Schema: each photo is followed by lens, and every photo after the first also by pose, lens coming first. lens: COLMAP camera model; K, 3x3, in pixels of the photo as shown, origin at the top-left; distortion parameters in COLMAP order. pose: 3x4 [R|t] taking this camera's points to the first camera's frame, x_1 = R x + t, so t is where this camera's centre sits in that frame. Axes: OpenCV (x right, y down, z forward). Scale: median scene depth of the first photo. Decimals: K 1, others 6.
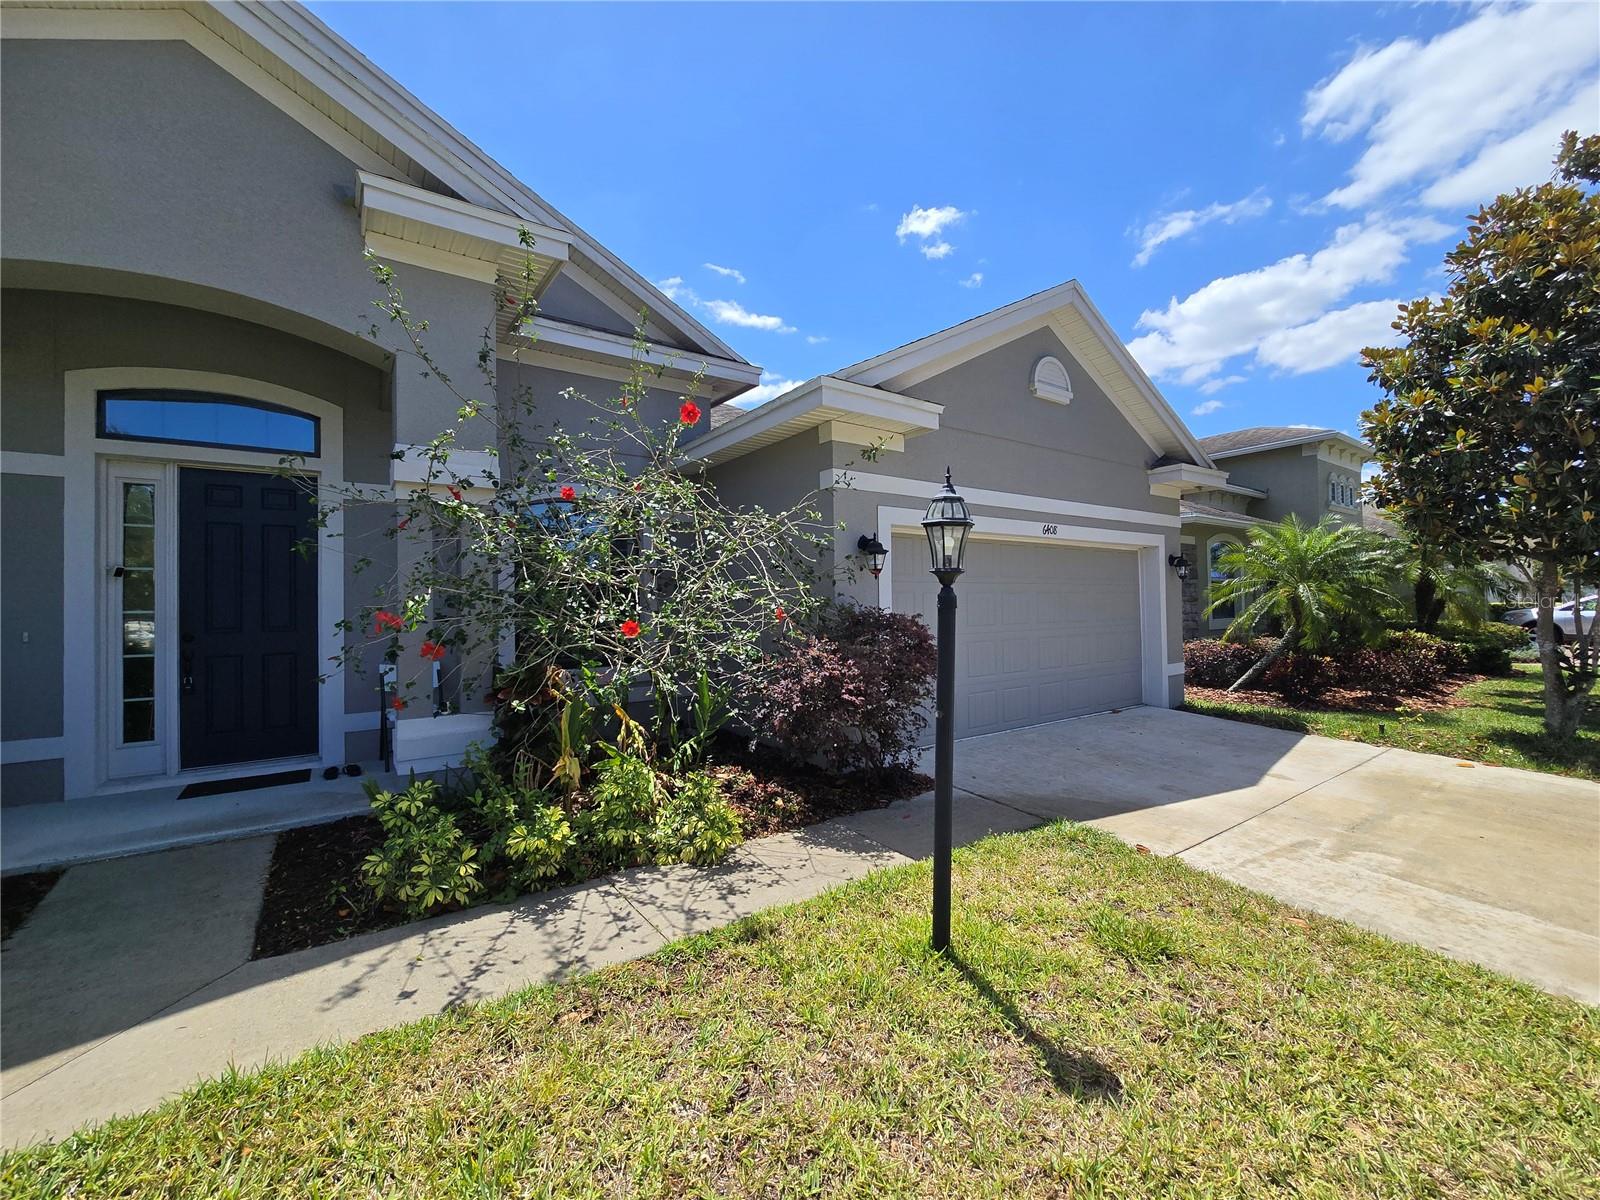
lens RADIAL K [[652.4, 0, 800.7], [0, 652.4, 593.4], [0, 0, 1]] dist [-0.005046, 0.002015]
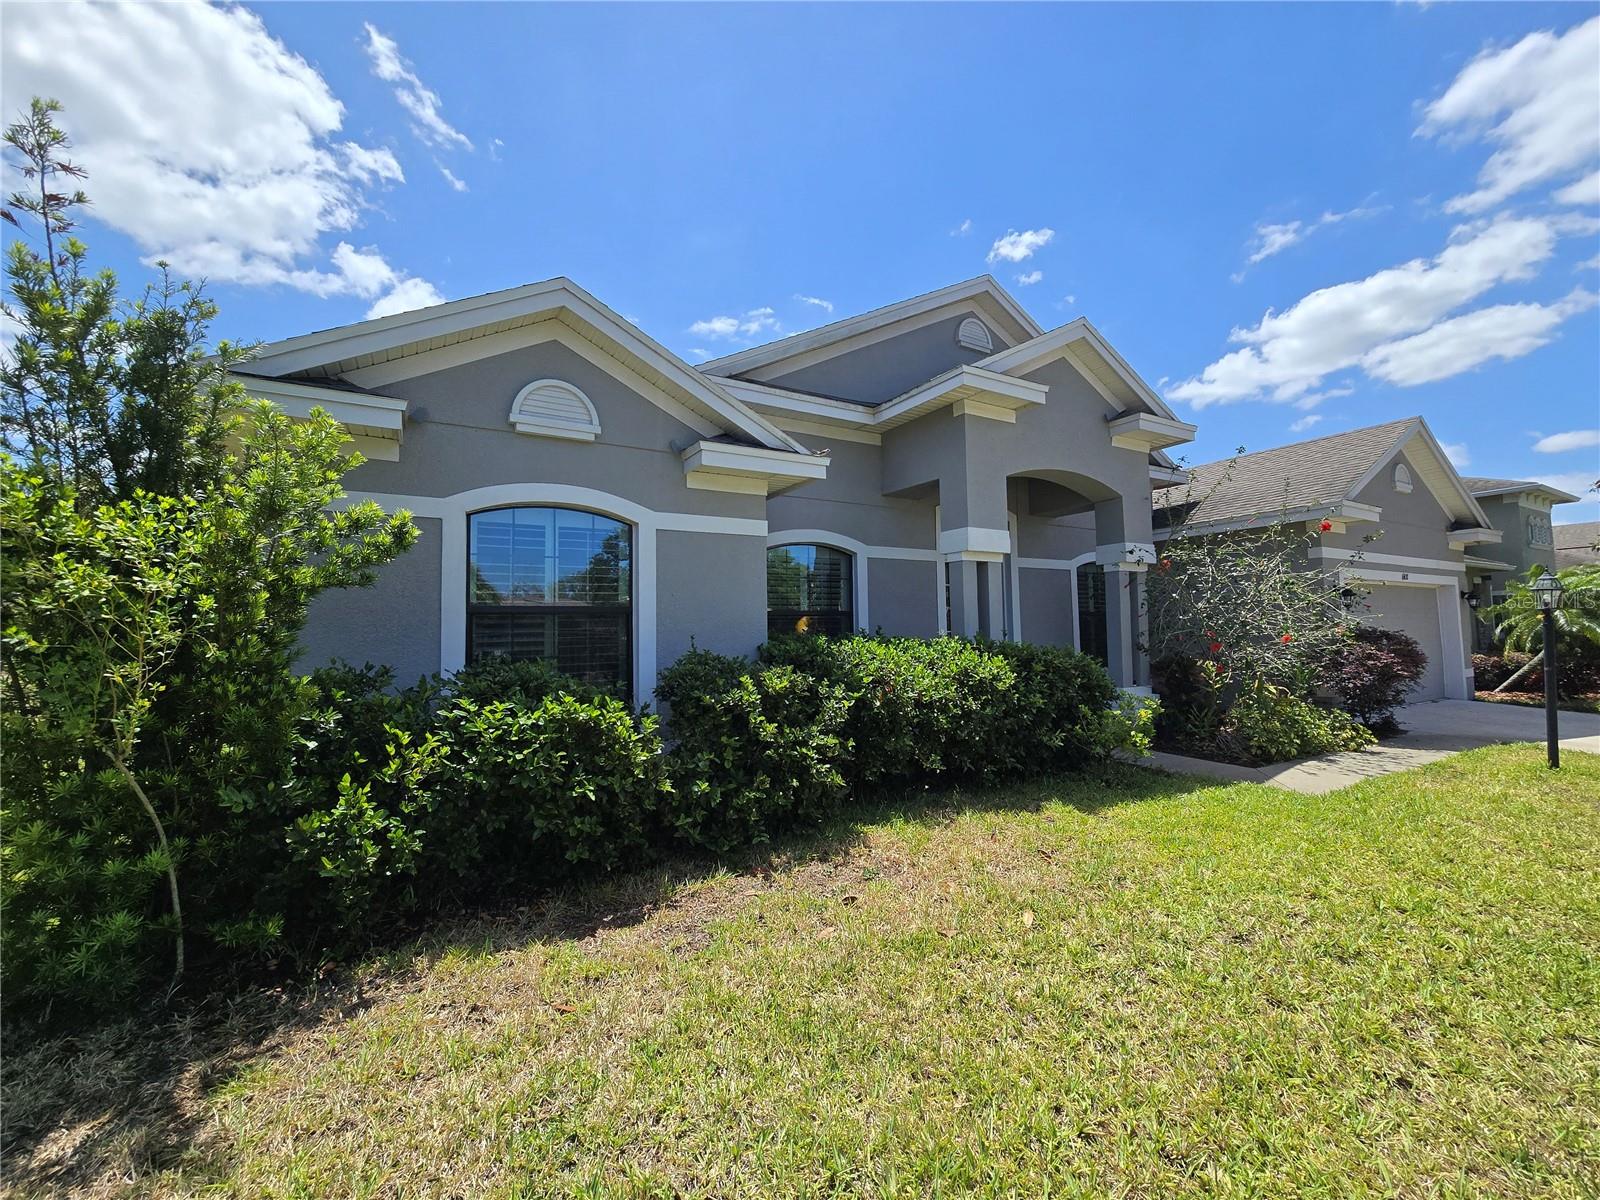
lens RADIAL K [[652.4, 0, 812.9], [0, 652.4, 604.5], [0, 0, 1]] dist [-0.005046, 0.002015]
pose [[0.997078, -0.000514, -0.076387, -1.475372], [-0.000400, 0.999928, -0.011955, -0.024461], [0.076388, 0.011951, 0.997007, -1.048877]]
